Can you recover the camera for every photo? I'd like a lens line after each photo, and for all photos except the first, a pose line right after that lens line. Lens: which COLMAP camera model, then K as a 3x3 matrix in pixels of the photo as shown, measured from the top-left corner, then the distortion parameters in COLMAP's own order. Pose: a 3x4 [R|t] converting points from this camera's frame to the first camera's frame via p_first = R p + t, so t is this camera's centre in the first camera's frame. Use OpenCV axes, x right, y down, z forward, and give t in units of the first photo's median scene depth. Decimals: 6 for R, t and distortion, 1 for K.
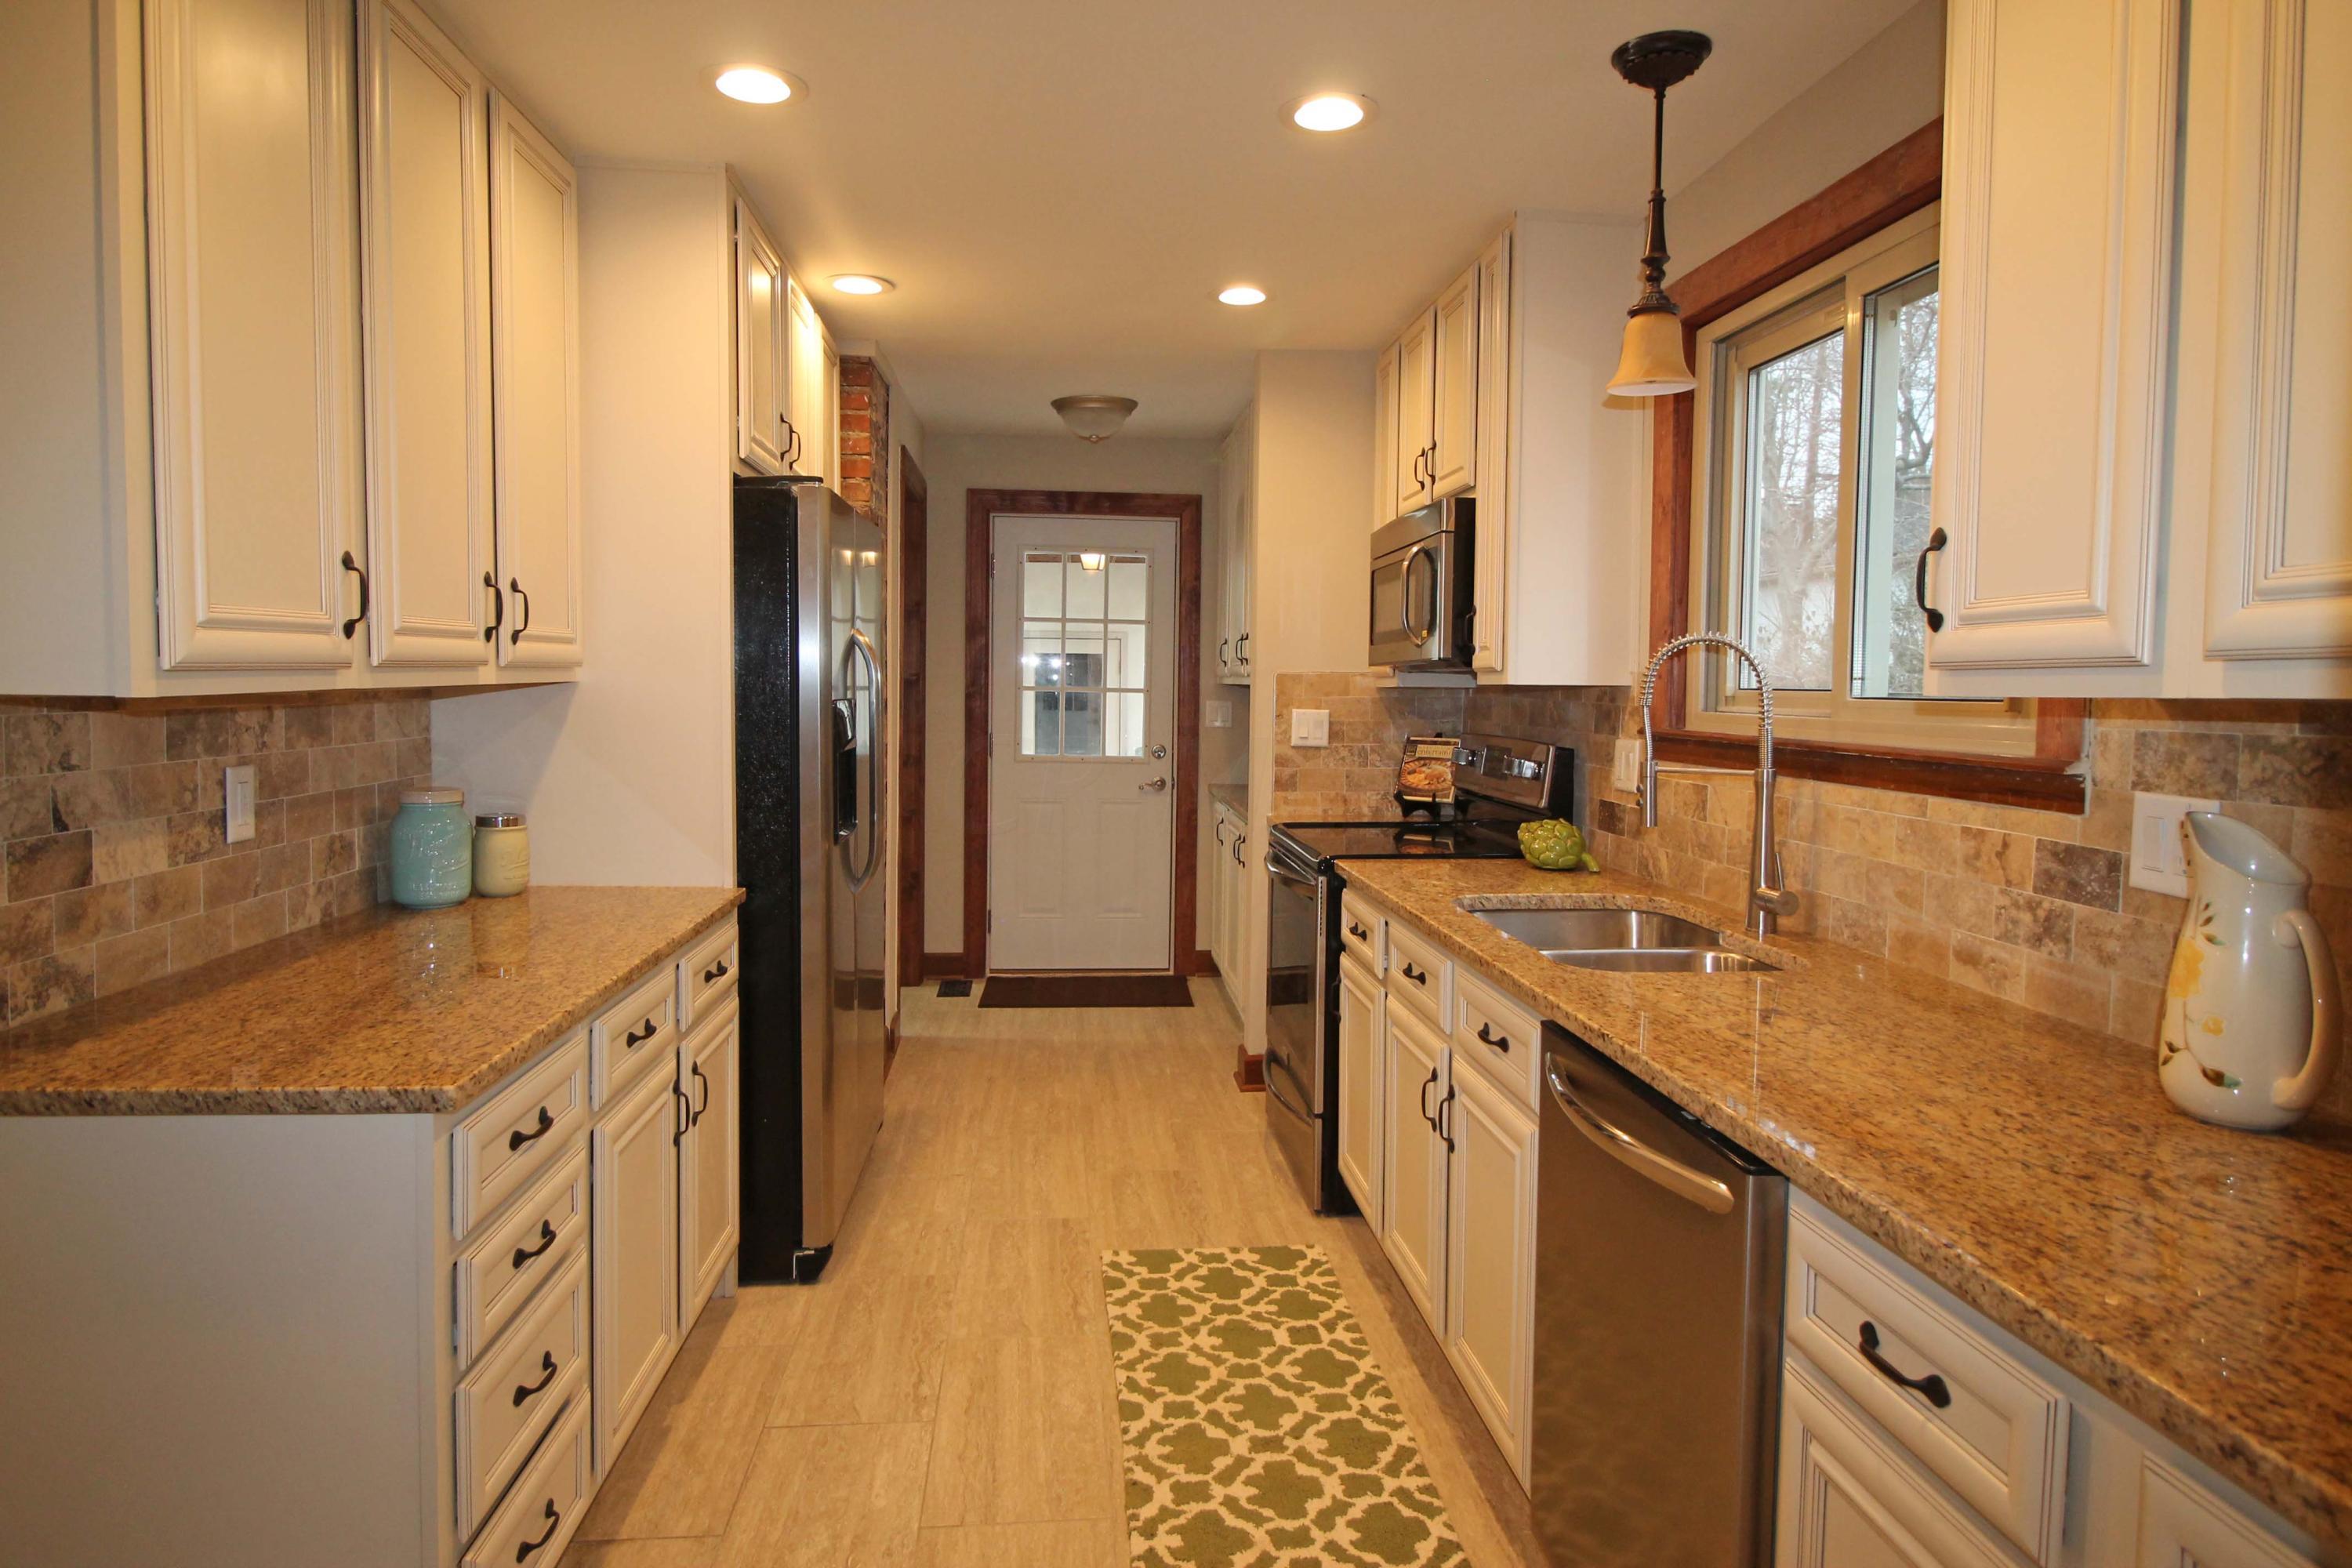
lens RADIAL K [[1354.0, 0, 1170.7], [0, 1354.0, 755.7], [0, 0, 1]] dist [0.007201, -0.012831]
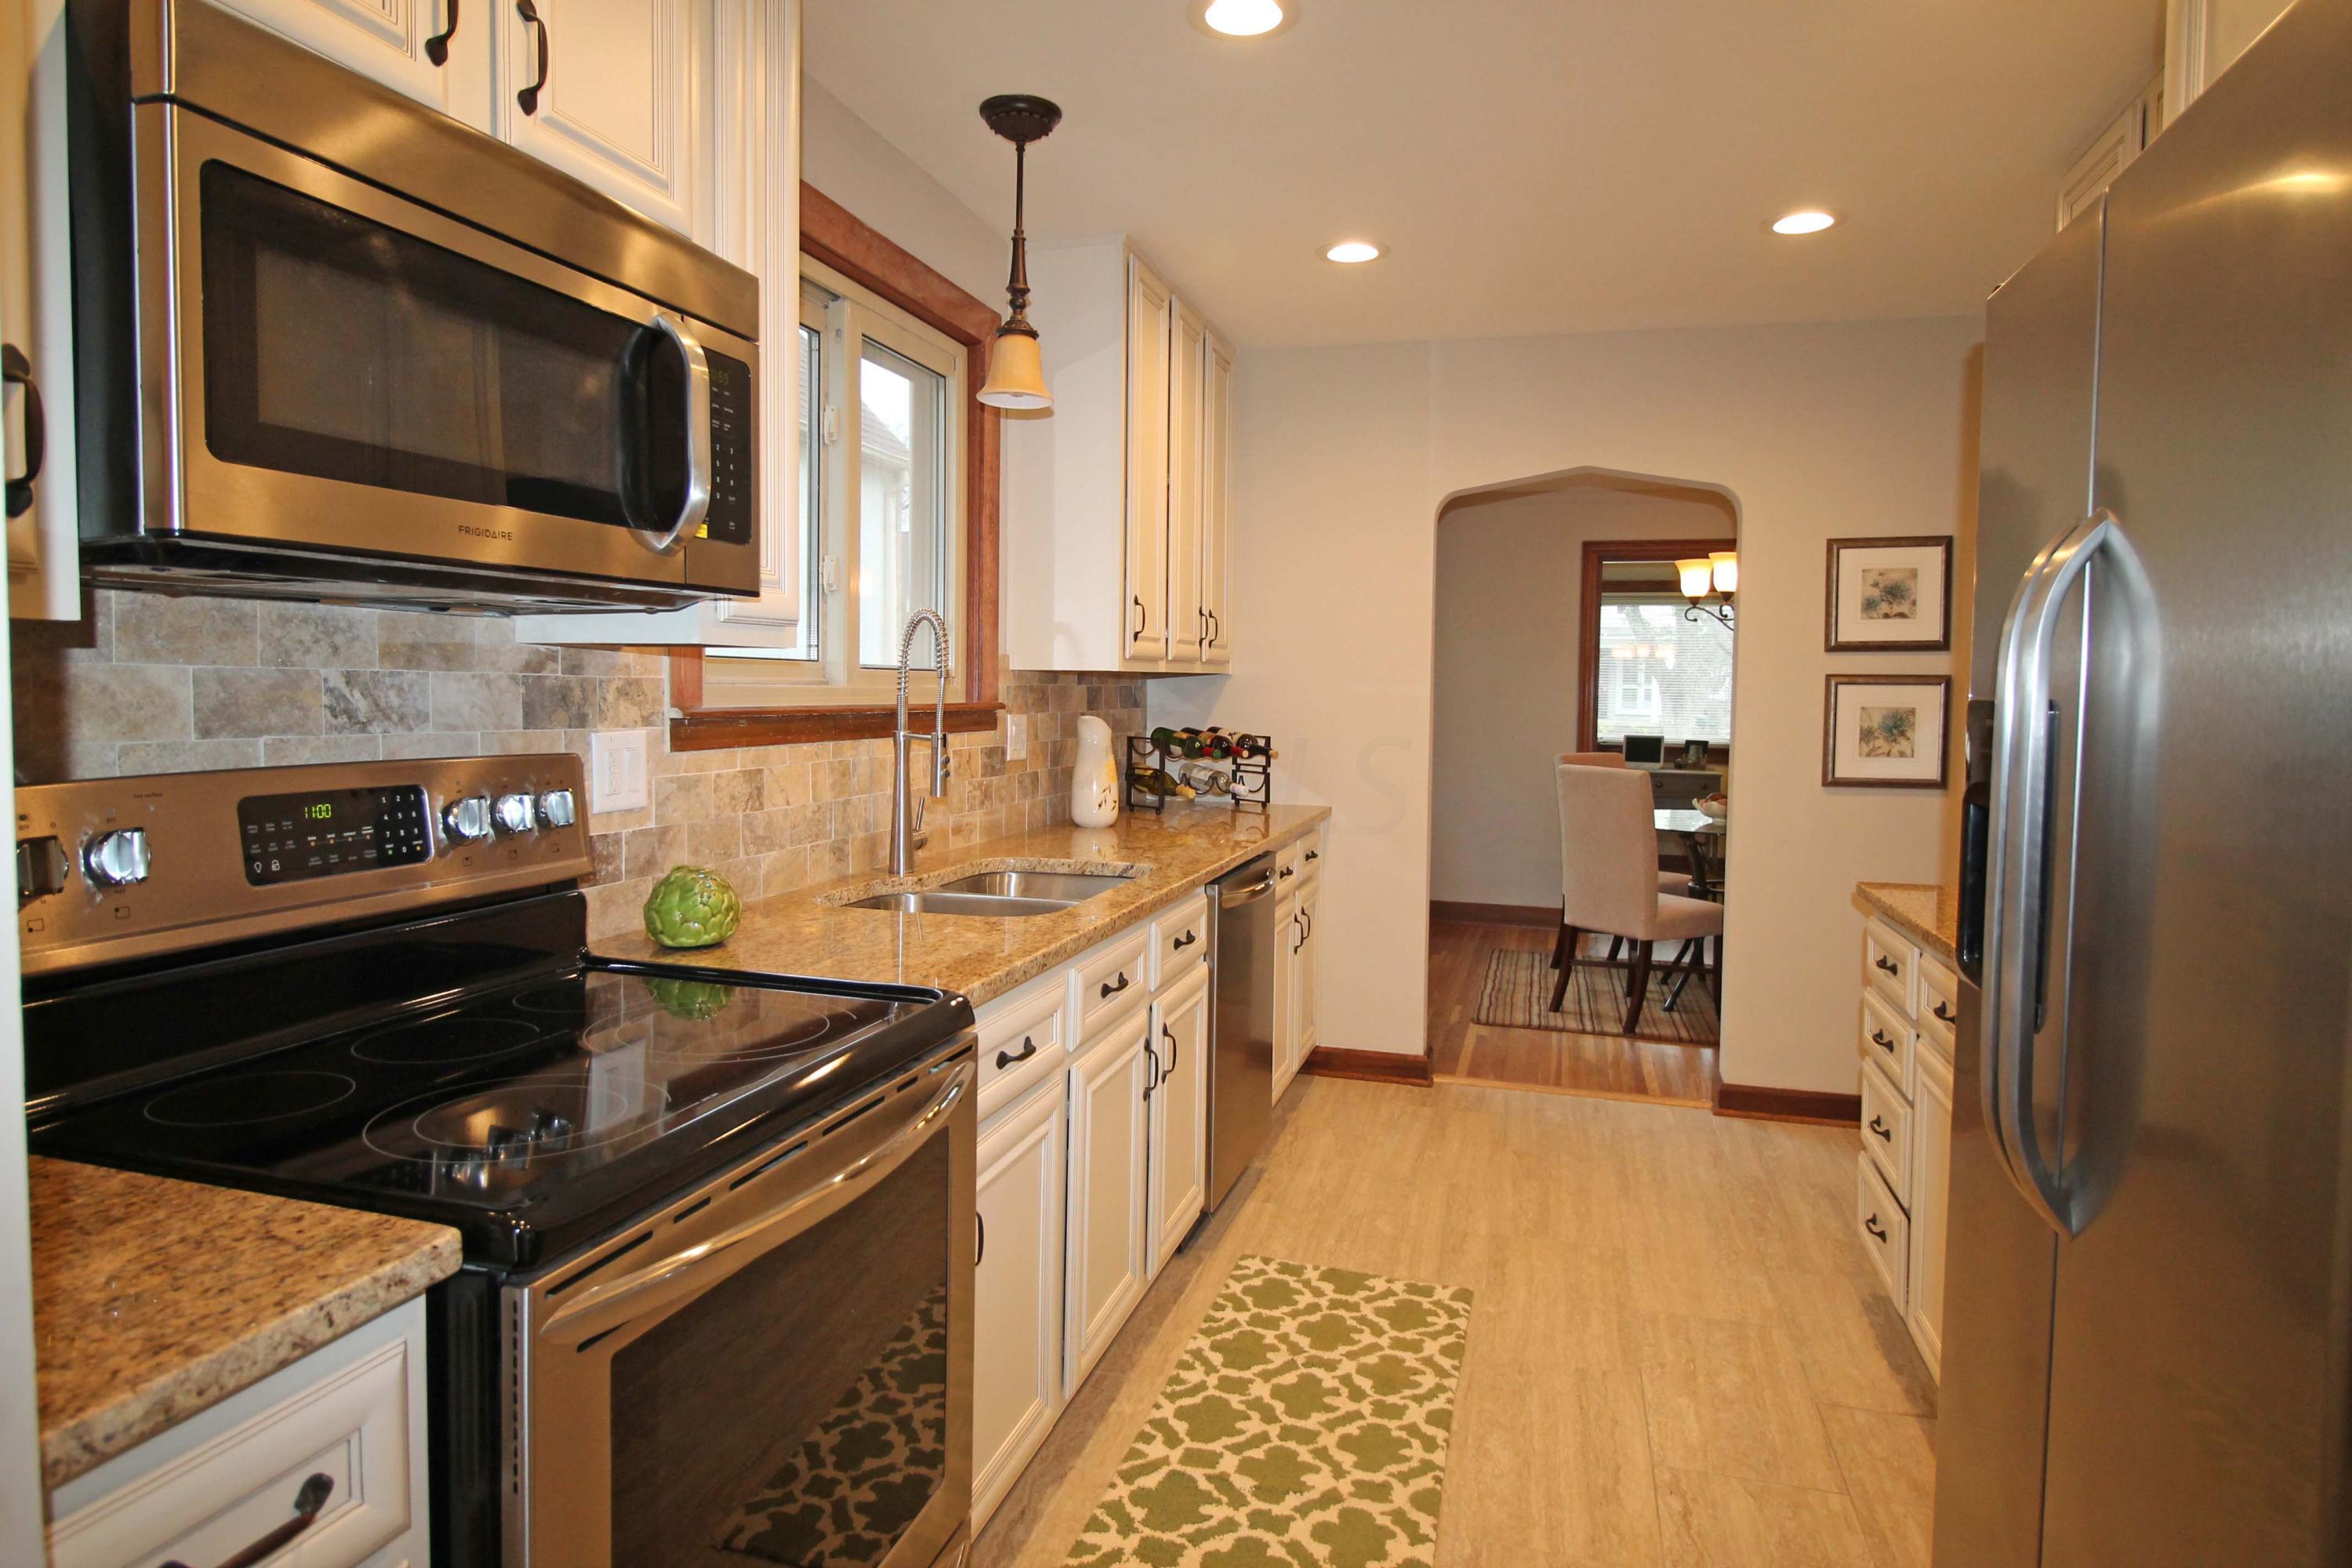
lens RADIAL K [[1354.0, 0, 1168.1], [0, 1354.0, 748.7], [0, 0, 1]] dist [0.007201, -0.012831]
pose [[-0.931480, -0.040098, 0.361576, -0.155121], [-0.003725, 0.994906, 0.100737, -0.076466], [-0.363773, 0.092487, -0.926885, 1.658926]]
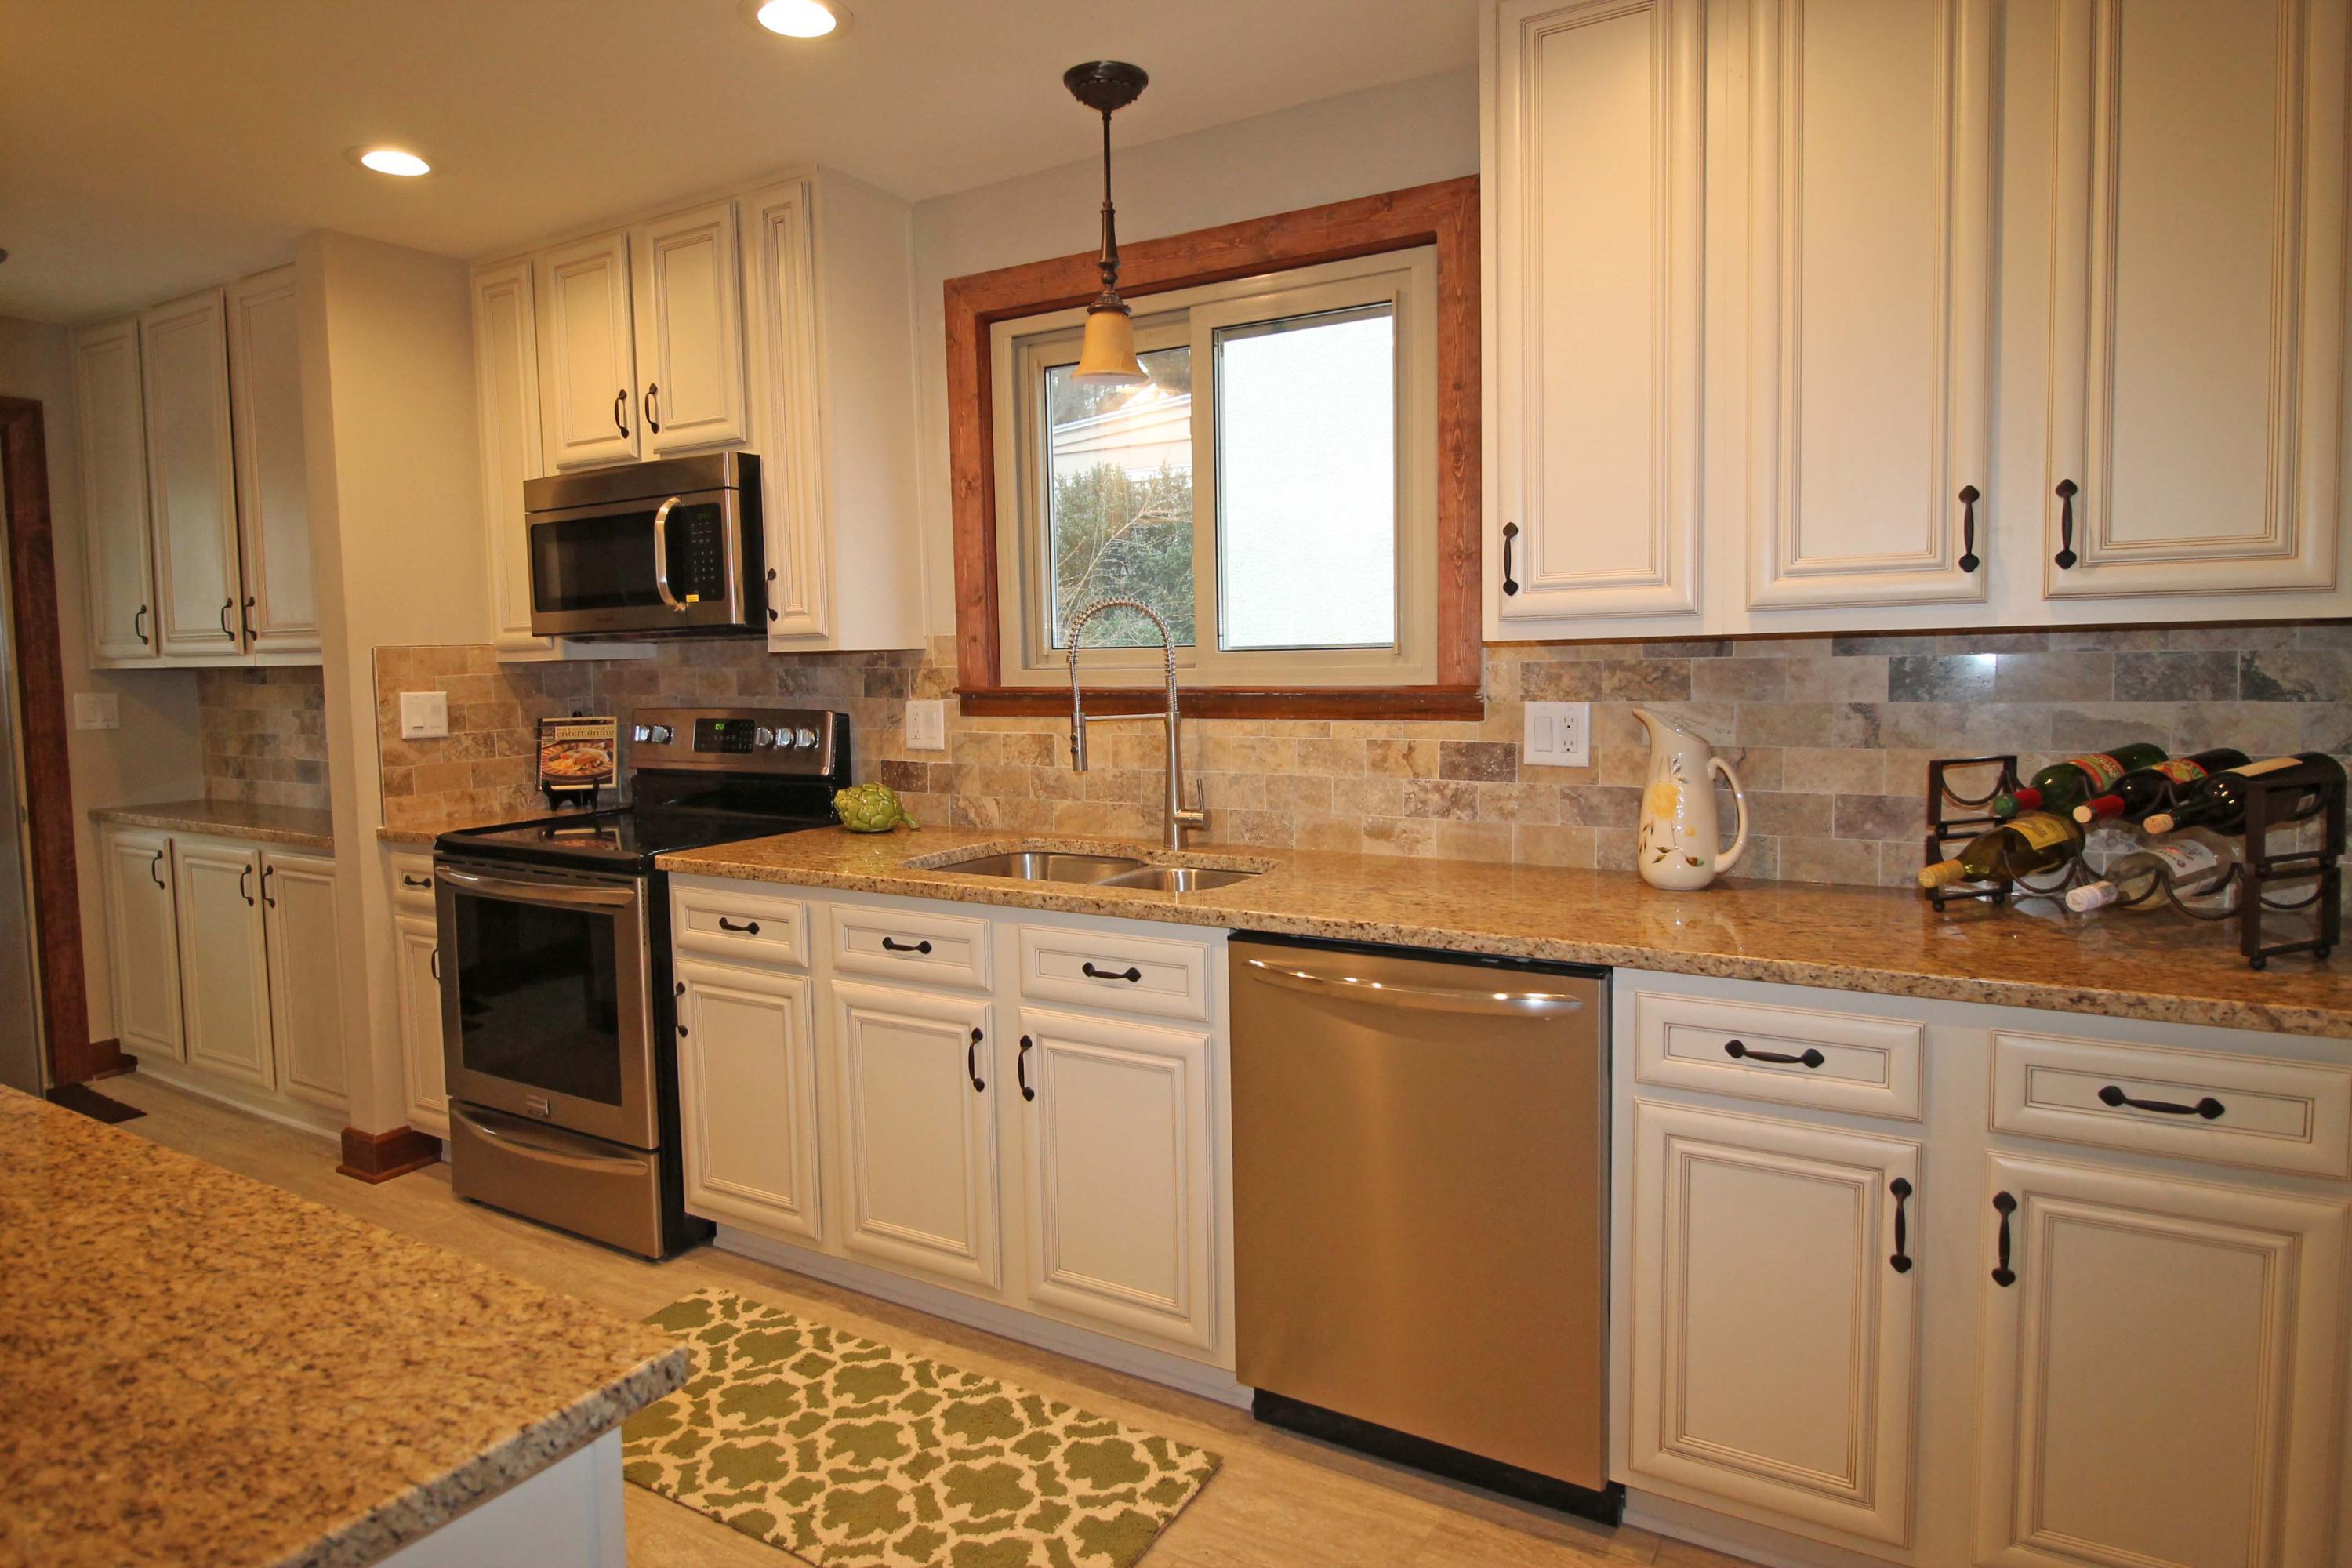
lens RADIAL K [[1354.0, 0, 1168.4], [0, 1354.0, 751.0], [0, 0, 1]] dist [0.007201, -0.012831]
pose [[0.586402, -0.080832, 0.805977, -0.445895], [0.069122, 0.996373, 0.049635, -0.012970], [-0.807066, 0.026605, 0.589862, 0.247932]]
